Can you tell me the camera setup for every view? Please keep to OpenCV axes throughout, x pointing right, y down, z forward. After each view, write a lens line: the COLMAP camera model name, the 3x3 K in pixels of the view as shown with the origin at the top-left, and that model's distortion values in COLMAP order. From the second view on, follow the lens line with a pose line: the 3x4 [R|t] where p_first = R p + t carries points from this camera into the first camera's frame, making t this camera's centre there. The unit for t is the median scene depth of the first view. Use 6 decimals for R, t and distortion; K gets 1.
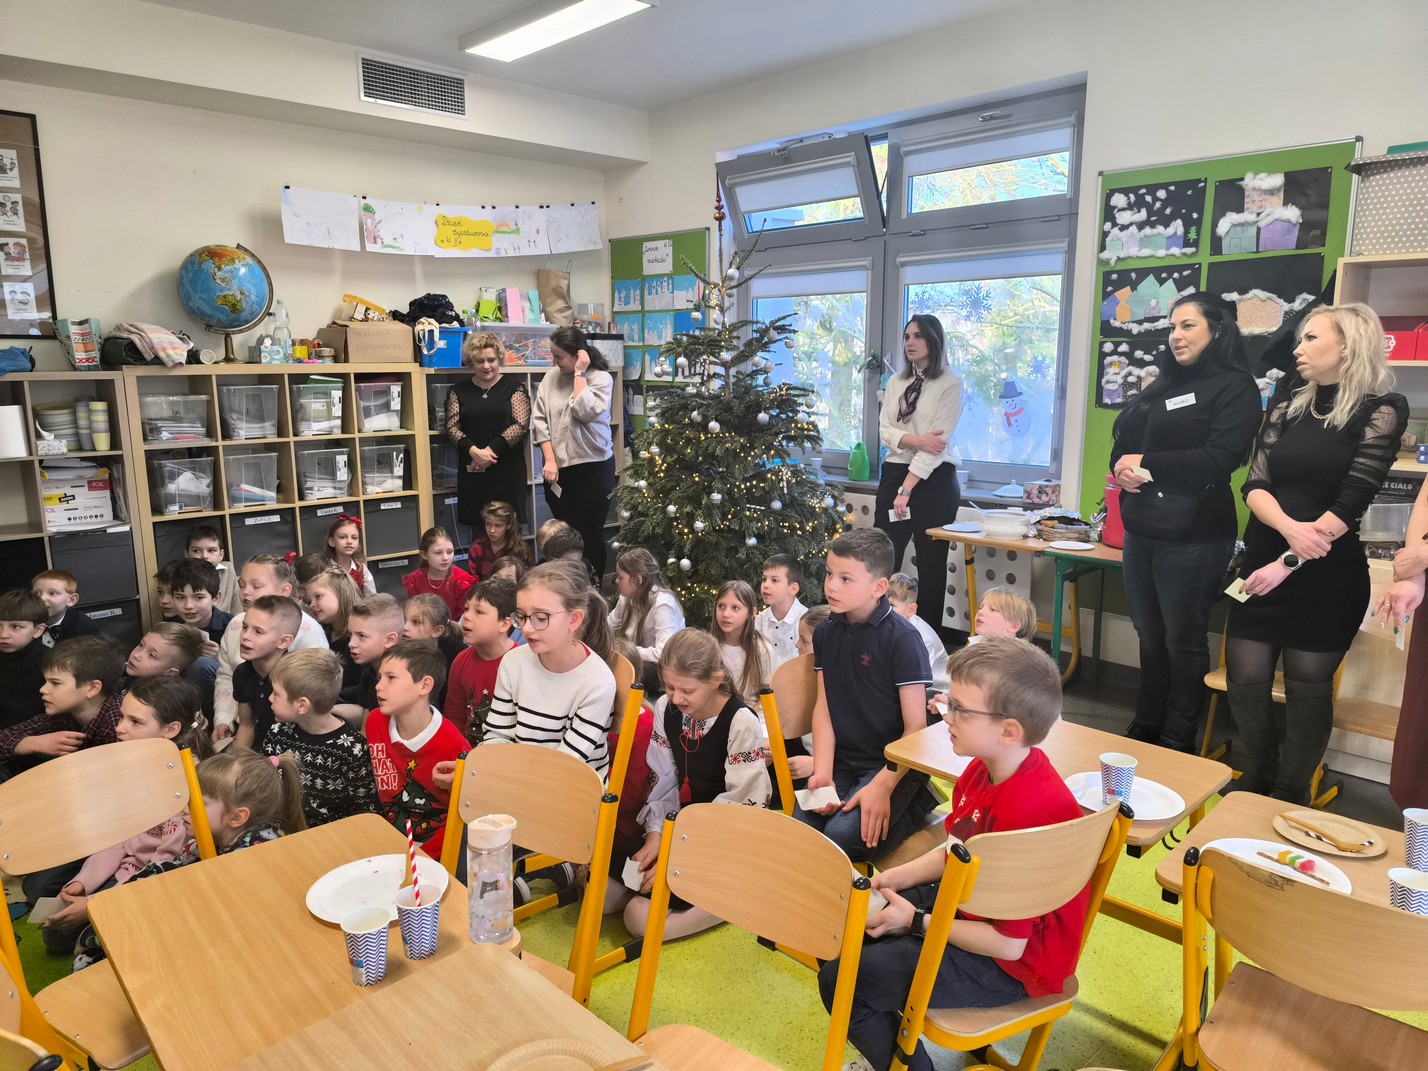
lens RADIAL K [[938.8, 0, 714.0], [0, 938.8, 535.5], [0, 0, 1]] dist [0.019794, -0.036171]
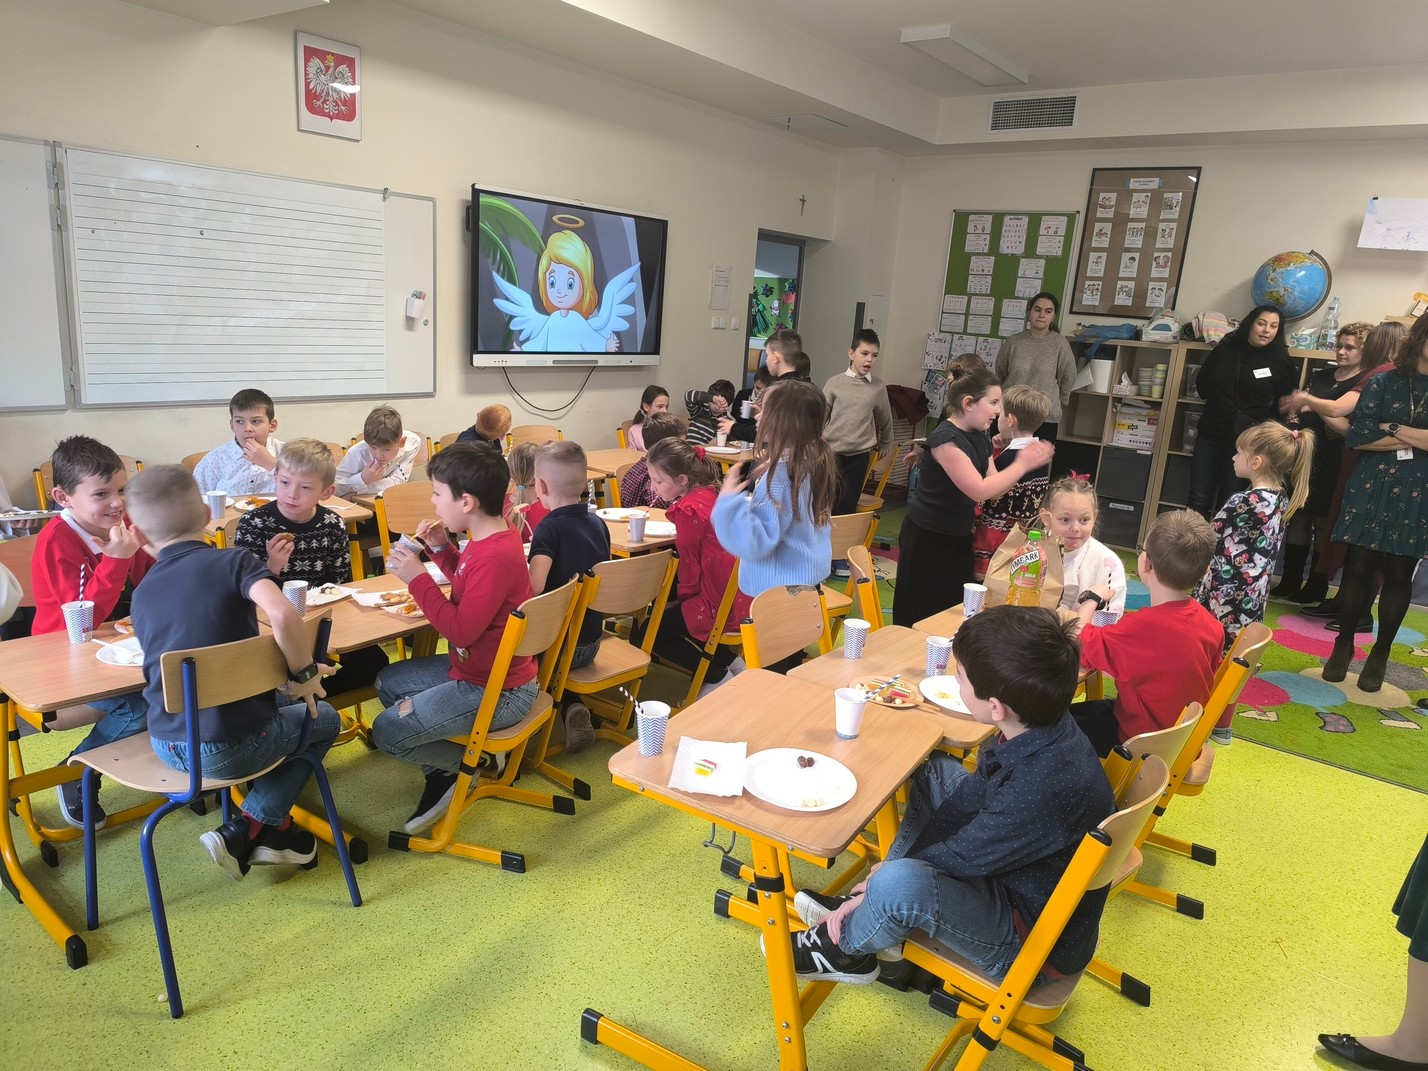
lens RADIAL K [[938.8, 0, 714.0], [0, 938.8, 535.5], [0, 0, 1]] dist [0.019794, -0.036171]
pose [[0.096337, 0.246659, -0.964302, 0.693999], [-0.257623, 0.941974, 0.215210, -0.025956], [0.961431, 0.227694, 0.154292, 0.159023]]
